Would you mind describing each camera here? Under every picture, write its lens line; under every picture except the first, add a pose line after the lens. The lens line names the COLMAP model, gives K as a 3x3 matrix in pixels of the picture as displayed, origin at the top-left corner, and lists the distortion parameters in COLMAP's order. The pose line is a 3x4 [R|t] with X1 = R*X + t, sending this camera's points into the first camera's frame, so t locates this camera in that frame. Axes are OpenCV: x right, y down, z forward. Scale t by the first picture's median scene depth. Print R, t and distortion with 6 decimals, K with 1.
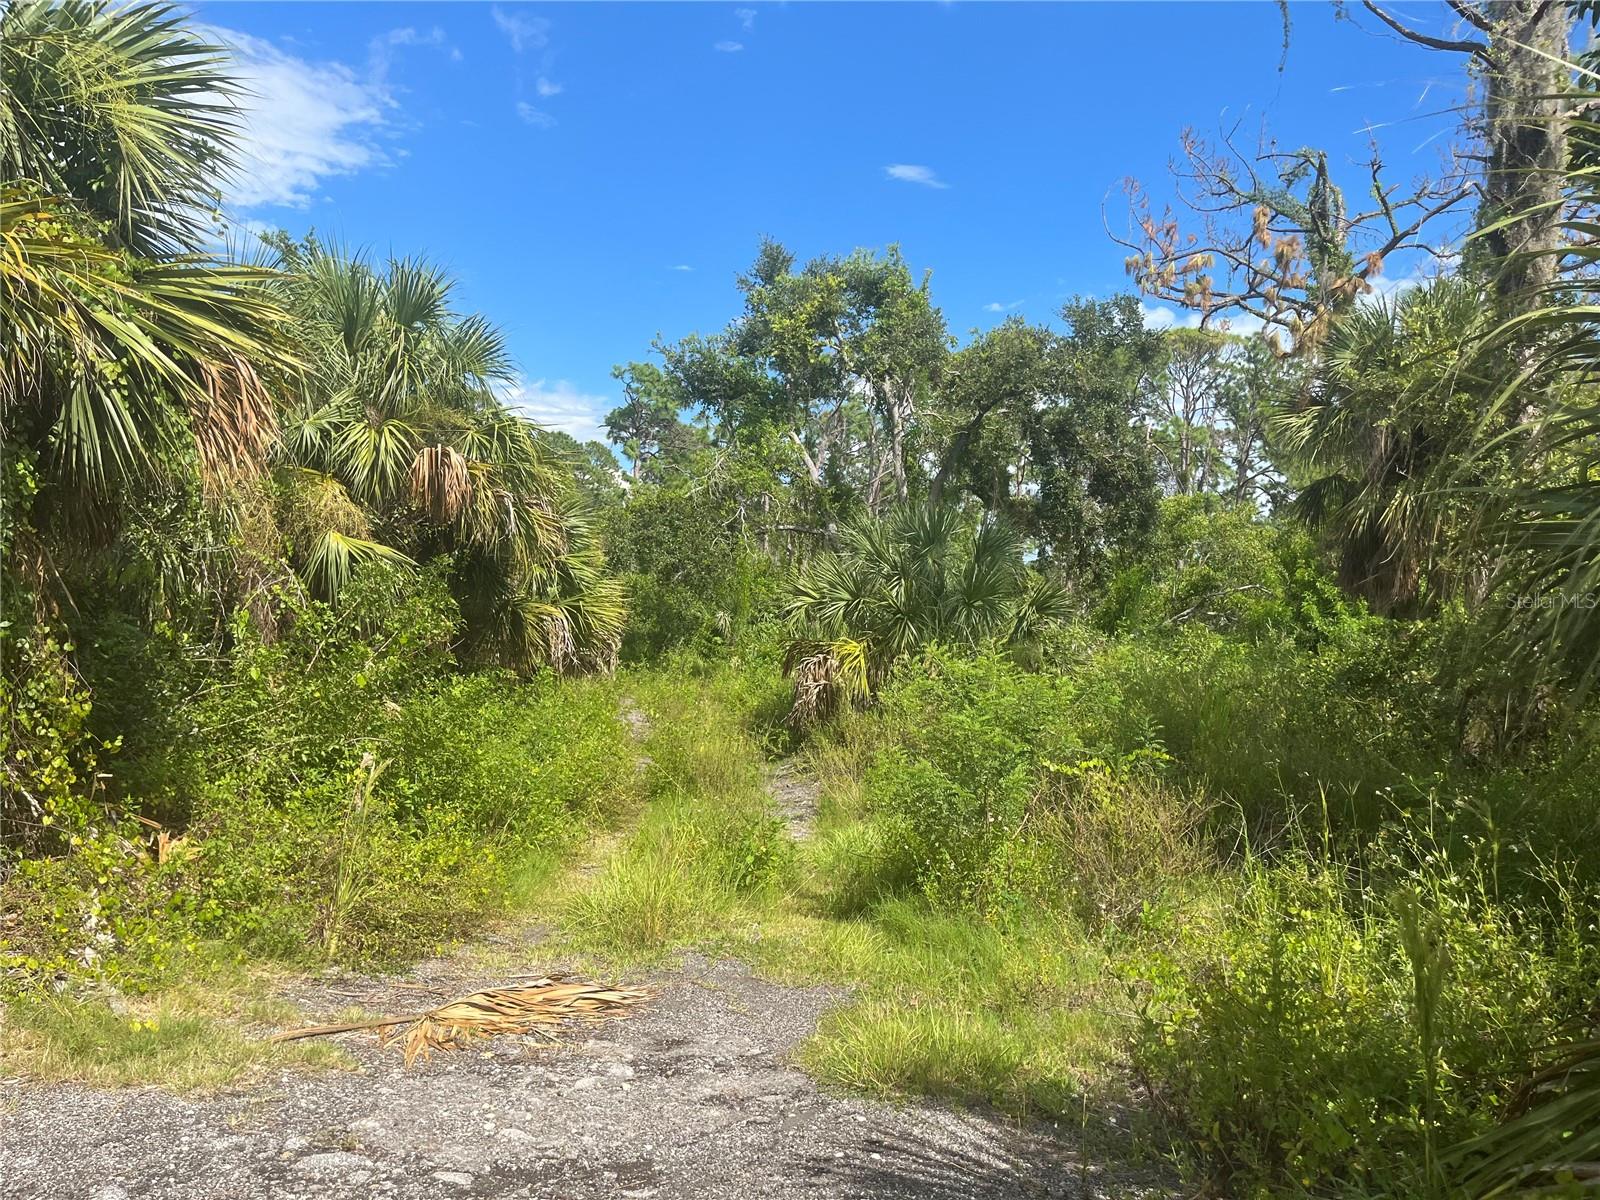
lens RADIAL K [[1214.3, 0, 800.0], [0, 1214.3, 600.0], [0, 0, 1]] dist [0.003115, 0.001438]
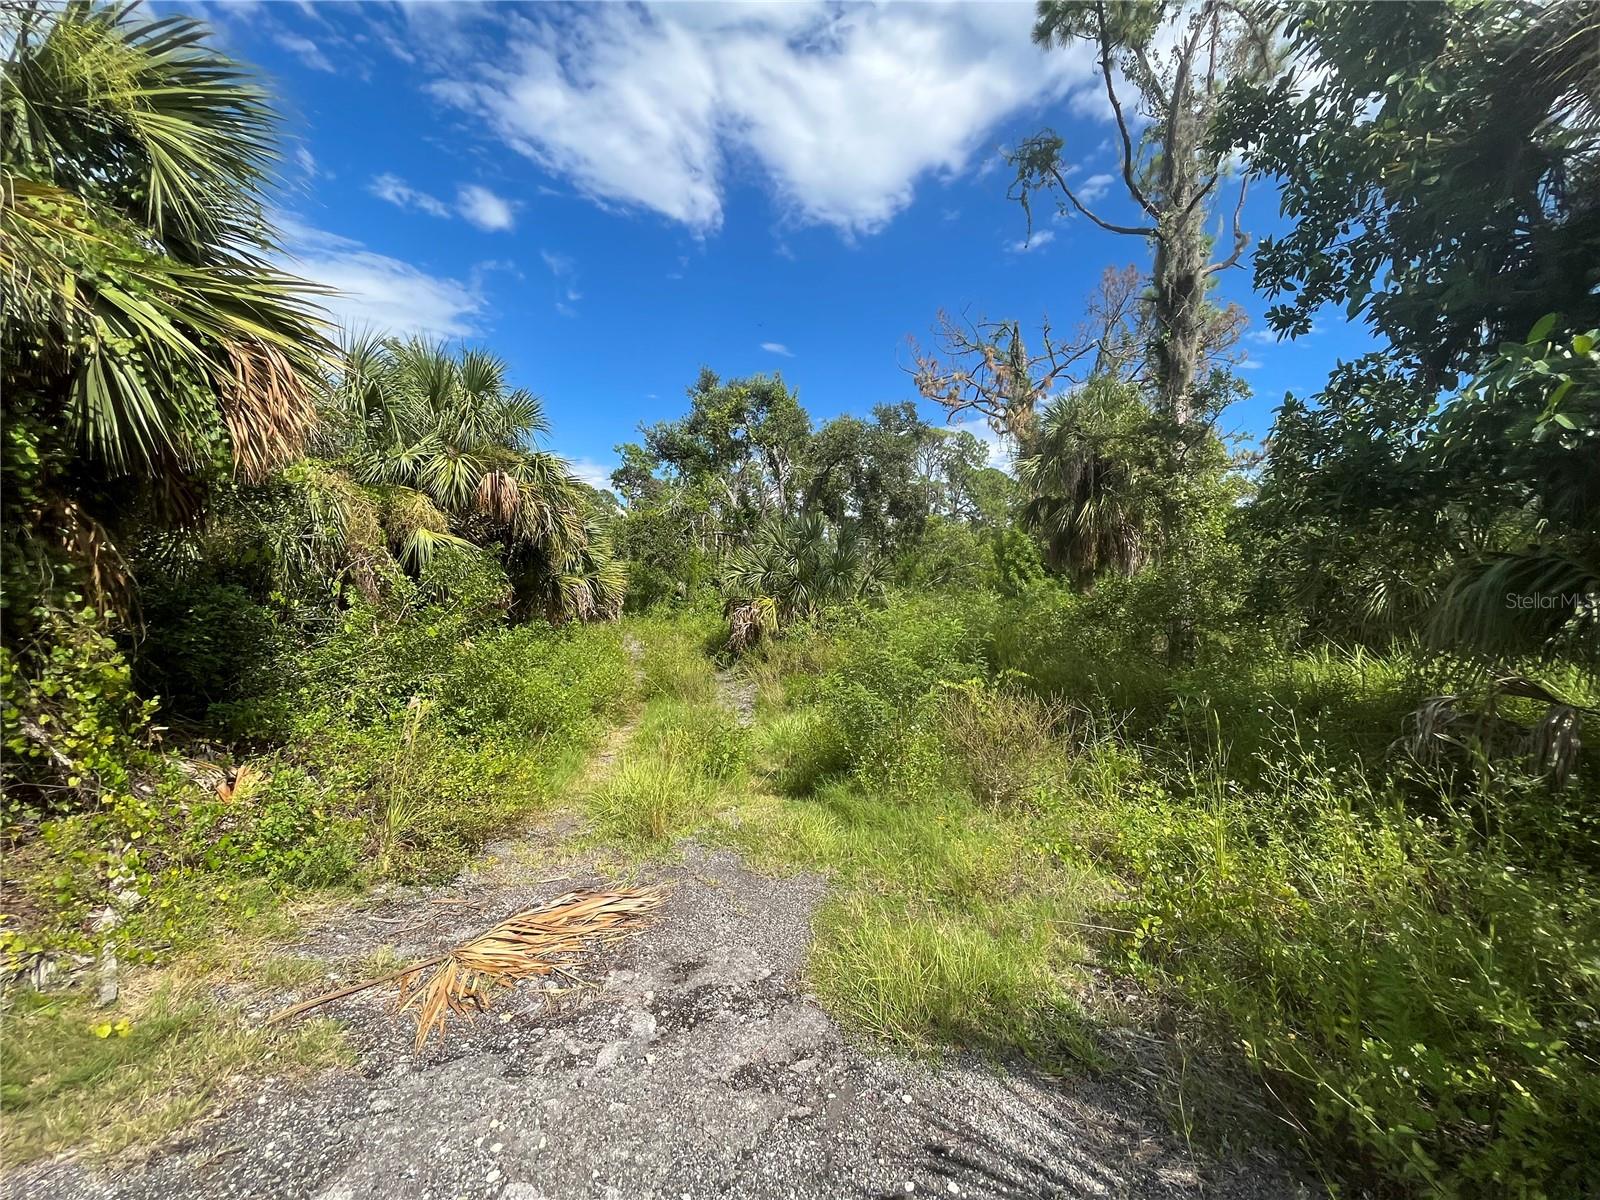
lens RADIAL K [[663.3, 0, 800.0], [0, 663.3, 600.0], [0, 0, 1]] dist [-0.022140, -0.000010]
pose [[0.993137, -0.018444, 0.115497, -0.018934], [0.014108, 0.999169, 0.038249, 0.004163], [-0.116106, -0.036357, 0.992571, 0.115686]]
